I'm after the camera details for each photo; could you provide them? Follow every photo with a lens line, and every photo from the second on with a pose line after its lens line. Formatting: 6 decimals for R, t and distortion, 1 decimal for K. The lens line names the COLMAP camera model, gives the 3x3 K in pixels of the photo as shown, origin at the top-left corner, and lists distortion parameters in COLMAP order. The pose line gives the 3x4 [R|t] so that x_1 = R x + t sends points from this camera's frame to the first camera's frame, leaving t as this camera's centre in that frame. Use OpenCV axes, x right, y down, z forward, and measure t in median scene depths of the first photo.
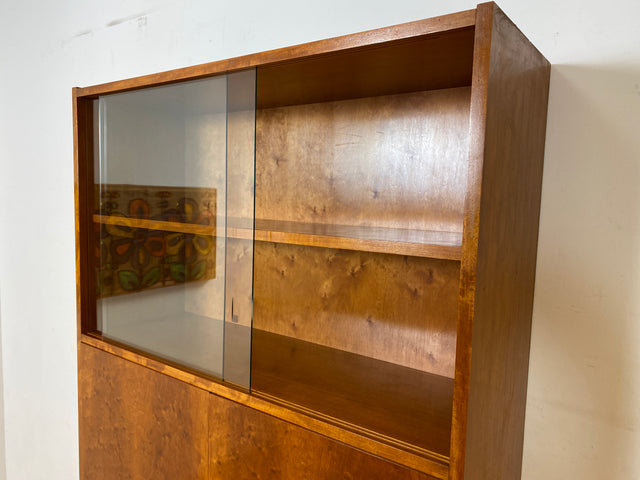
lens RADIAL K [[492.0, 0, 316.2], [0, 492.0, 242.1], [0, 0, 1]] dist [0.052837, -0.059138]
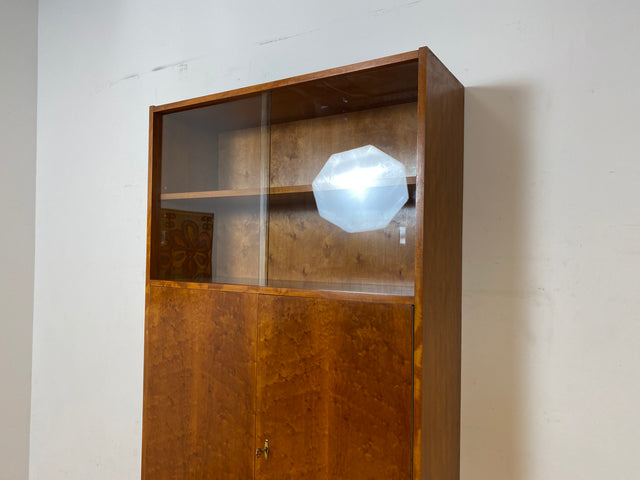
lens RADIAL K [[492.0, 0, 317.5], [0, 492.0, 245.5], [0, 0, 1]] dist [0.052837, -0.059138]
pose [[0.996651, -0.010682, 0.081072, -0.124317], [0.019679, 0.993626, -0.111000, 0.260753], [-0.079369, 0.112224, 0.990508, -0.421105]]
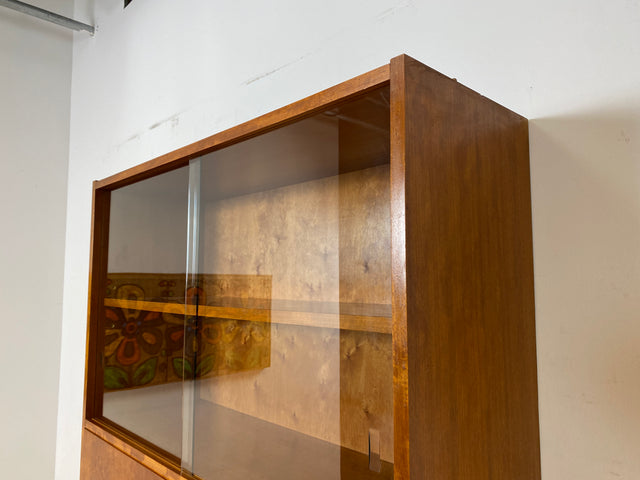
lens RADIAL K [[492.0, 0, 310.6], [0, 492.0, 237.3], [0, 0, 1]] dist [0.052837, -0.059138]
pose [[0.982533, -0.041264, -0.181456, 0.170505], [0.006491, 0.982112, -0.188188, 0.017984], [0.185976, 0.183723, 0.965225, 0.060053]]
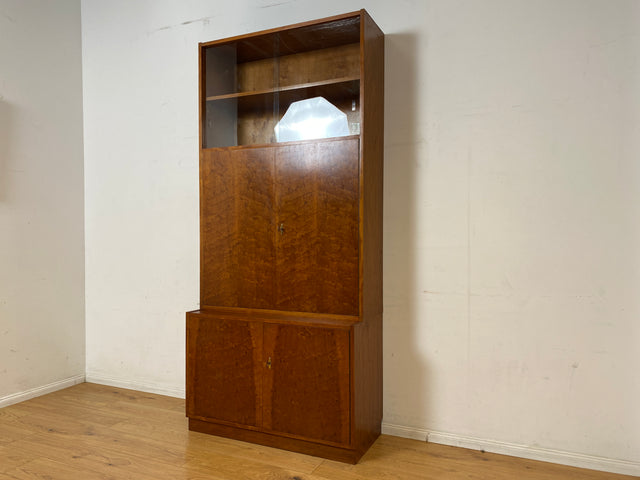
lens RADIAL K [[492.0, 0, 318.6], [0, 492.0, 246.2], [0, 0, 1]] dist [0.052837, -0.059138]
pose [[0.978607, -0.030943, 0.203400, -0.440008], [0.046906, 0.996144, -0.074135, 0.854036], [-0.200322, 0.082090, 0.976285, -1.338365]]
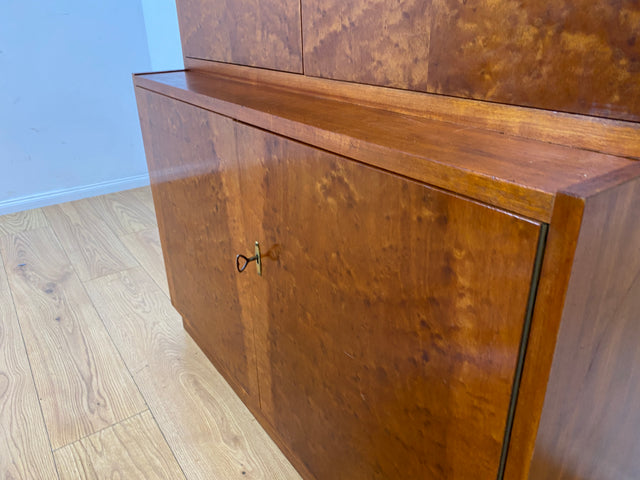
lens RADIAL K [[492.0, 0, 305.4], [0, 492.0, 240.6], [0, 0, 1]] dist [0.052837, -0.059138]
pose [[0.940550, 0.083267, -0.329289, 0.029638], [0.030808, 0.944573, 0.326852, 0.959275], [0.338254, -0.317565, 0.885854, 0.263161]]
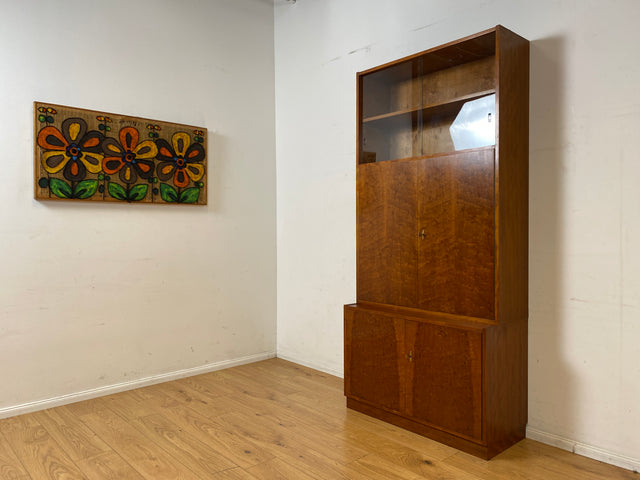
lens RADIAL K [[492.0, 0, 318.8], [0, 492.0, 237.4], [0, 0, 1]] dist [0.052837, -0.059138]
pose [[0.979946, -0.028855, -0.197161, -0.181093], [0.011864, 0.996153, -0.086820, 0.822606], [0.198908, 0.082740, 0.976519, -1.613907]]
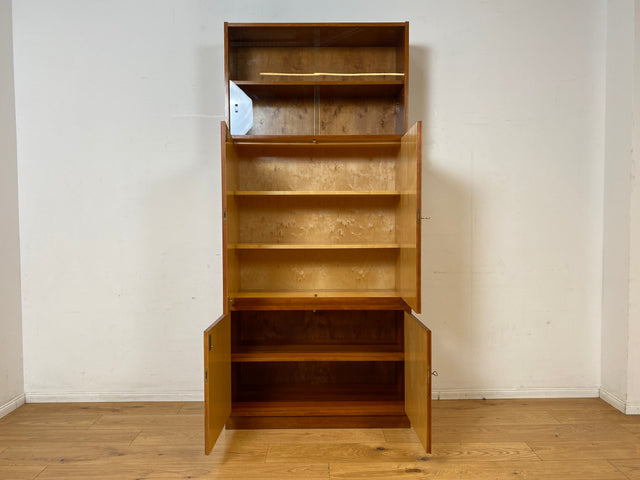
lens RADIAL K [[492.0, 0, 323.2], [0, 492.0, 237.7], [0, 0, 1]] dist [0.052837, -0.059138]
pose [[0.795390, -0.054976, 0.603600, -1.529604], [0.086972, 0.995924, -0.023898, 0.747069], [-0.599826, 0.071504, 0.796929, -0.975945]]
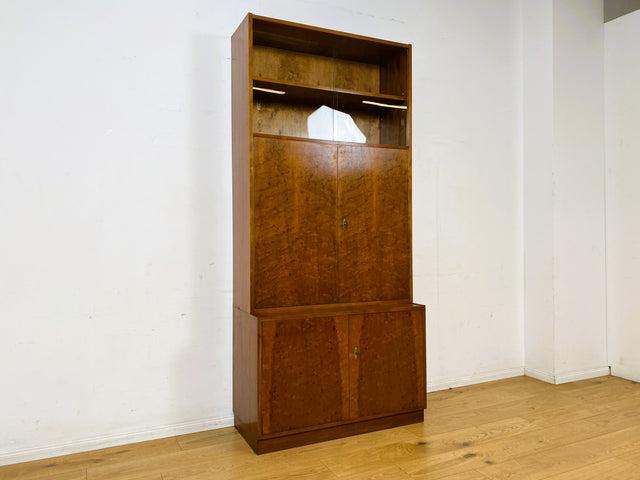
lens RADIAL K [[492.0, 0, 319.0], [0, 492.0, 233.5], [0, 0, 1]] dist [0.052837, -0.059138]
pose [[0.467442, -0.024008, 0.883698, -2.213390], [0.106394, 0.993893, -0.029276, 0.706177], [-0.877598, 0.107705, 0.467142, -0.138332]]
